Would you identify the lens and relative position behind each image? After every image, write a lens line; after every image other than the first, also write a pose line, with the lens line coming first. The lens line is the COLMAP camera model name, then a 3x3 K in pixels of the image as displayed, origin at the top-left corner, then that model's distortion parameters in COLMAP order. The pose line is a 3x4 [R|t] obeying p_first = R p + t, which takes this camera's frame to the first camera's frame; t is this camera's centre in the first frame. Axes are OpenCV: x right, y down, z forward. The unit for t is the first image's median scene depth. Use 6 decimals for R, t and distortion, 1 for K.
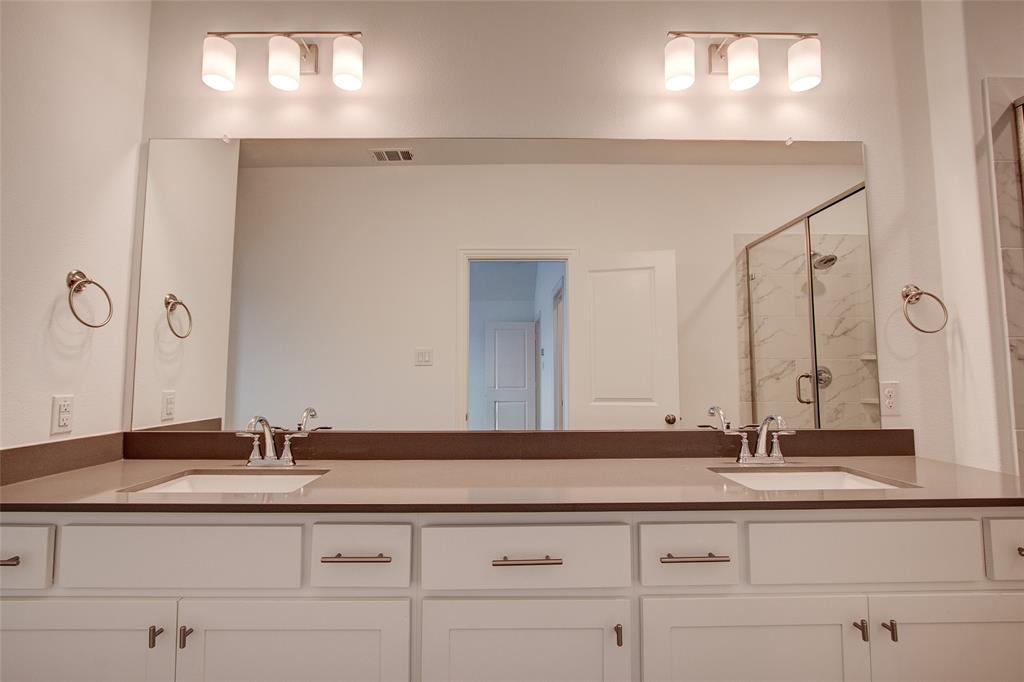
lens RADIAL K [[471.3, 0, 503.2], [0, 471.3, 339.1], [0, 0, 1]] dist [-0.020317, 0.003828]
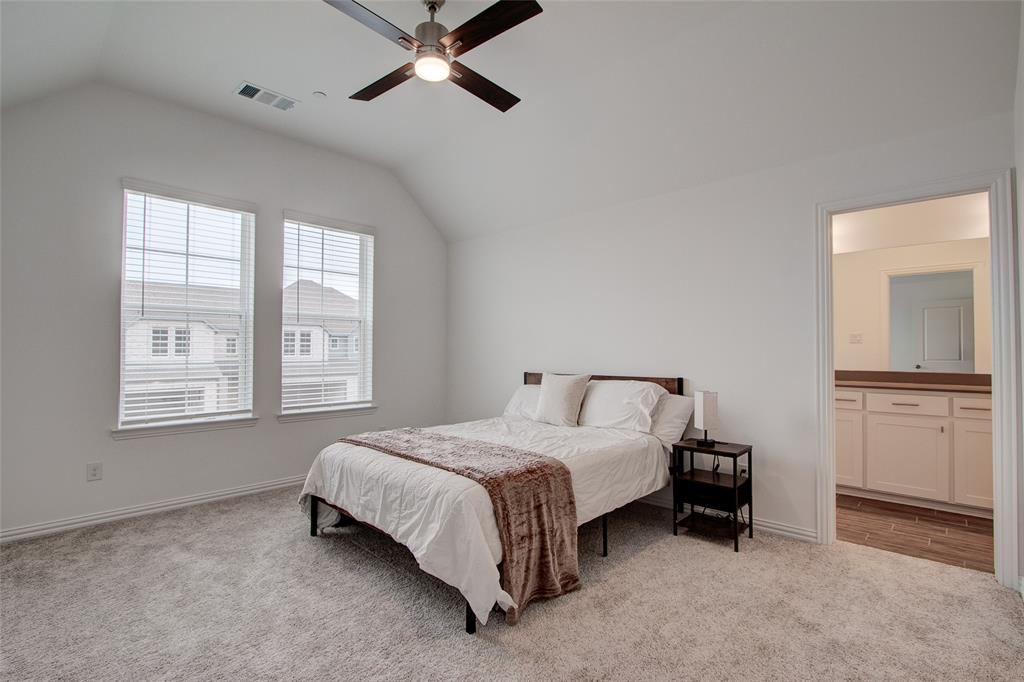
lens RADIAL K [[471.3, 0, 503.2], [0, 471.3, 339.1], [0, 0, 1]] dist [-0.020317, 0.003828]
pose [[0.706367, -0.011260, -0.707756, 0.207065], [0.051375, 0.998052, 0.035395, -0.141128], [0.705979, -0.061363, 0.705570, -1.830935]]
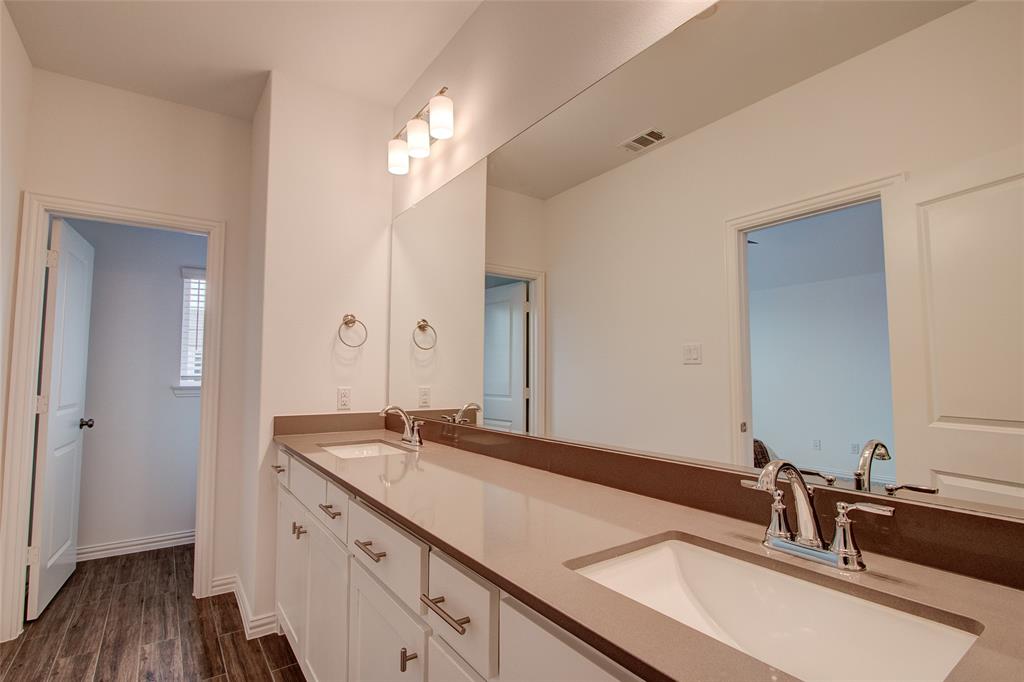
lens RADIAL K [[485.7, 0, 504.3], [0, 485.7, 338.7], [0, 0, 1]] dist [-0.015401, 0.001133]
pose [[0.561012, -0.056372, -0.825886, 0.668193], [0.062255, 0.997726, -0.025812, 0.018192], [0.825463, -0.036935, 0.563246, 0.364333]]
